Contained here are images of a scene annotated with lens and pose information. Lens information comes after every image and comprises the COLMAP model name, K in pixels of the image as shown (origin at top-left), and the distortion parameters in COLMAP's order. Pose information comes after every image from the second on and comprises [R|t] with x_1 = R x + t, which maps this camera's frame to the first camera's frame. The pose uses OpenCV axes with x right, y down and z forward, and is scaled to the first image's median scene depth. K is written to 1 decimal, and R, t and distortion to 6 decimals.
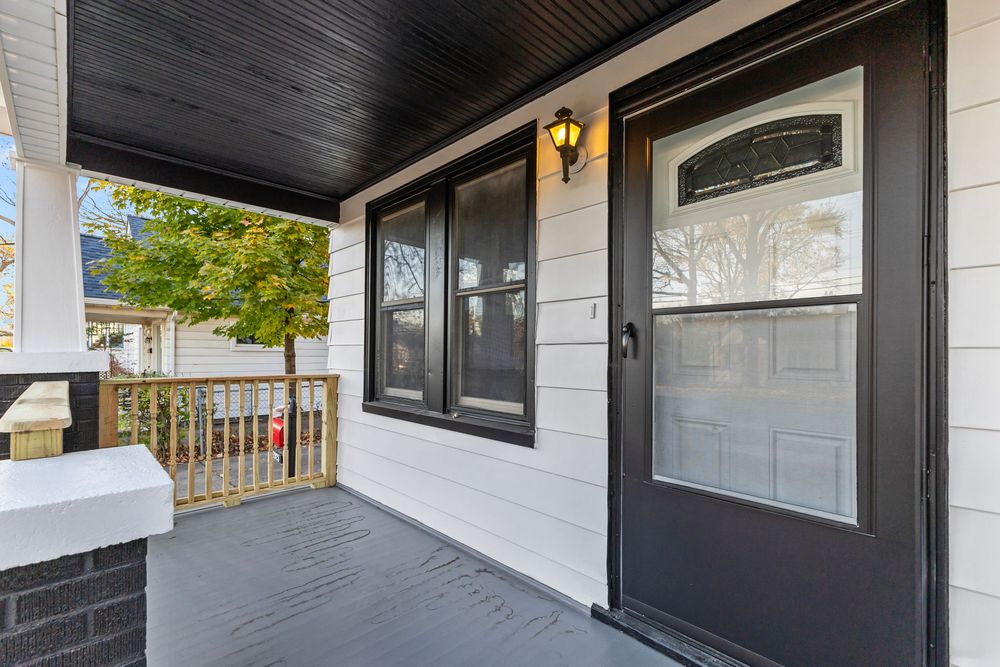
lens RADIAL K [[452.5, 0, 500.0], [0, 452.5, 349.4], [0, 0, 1]] dist [0.025409, 0.000098]
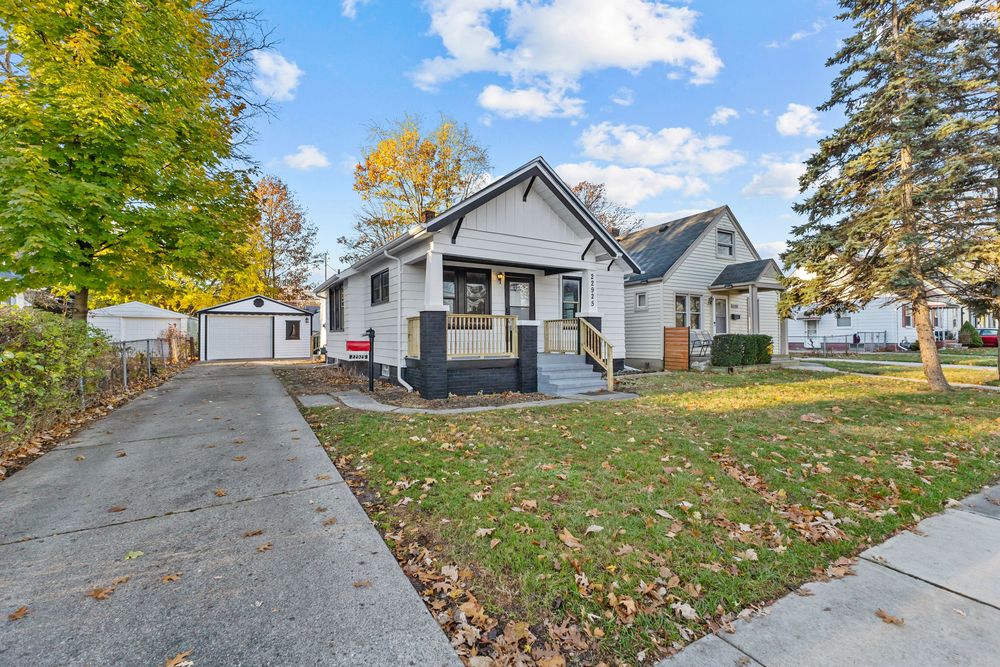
lens RADIAL K [[427.3, 0, 500.0], [0, 427.3, 333.5], [0, 0, 1]] dist [-0.000019, -0.000020]
pose [[0.233680, -0.004445, 0.972303, -4.710412], [0.002992, 0.999988, 0.003852, 0.240150], [-0.972309, 0.002009, 0.233691, -0.284072]]
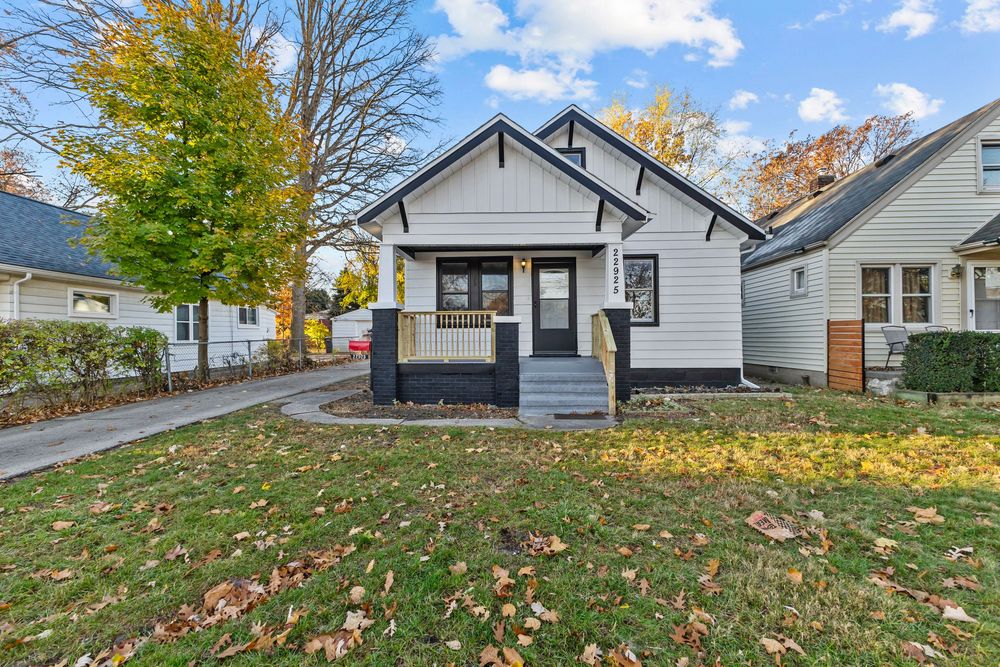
lens RADIAL K [[434.1, 0, 500.0], [0, 434.1, 333.5], [0, 0, 1]] dist [0.001281, 0.000024]
pose [[0.727741, -0.010892, 0.685766, -2.918139], [0.010243, 0.999935, 0.005012, 0.246060], [-0.685776, 0.003377, 0.727805, -2.016171]]
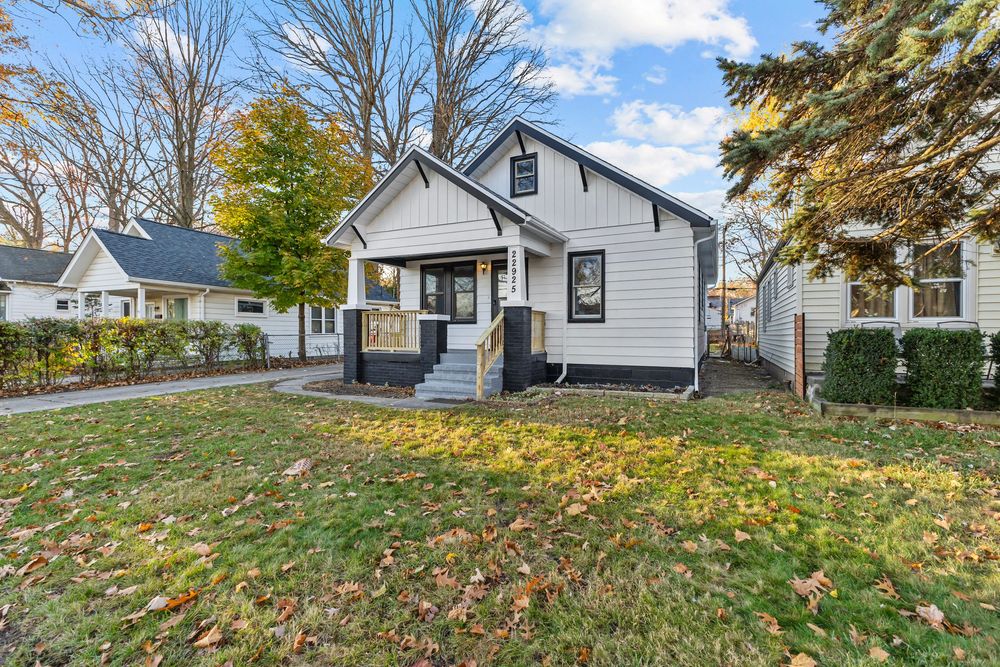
lens RADIAL K [[435.1, 0, 500.8], [0, 435.1, 328.8], [0, 0, 1]] dist [0.011292, 0.000007]
pose [[0.942336, -0.006833, 0.334600, -1.265609], [0.006908, 0.999976, 0.000964, 0.262389], [-0.334598, 0.001403, 0.942360, -3.583052]]
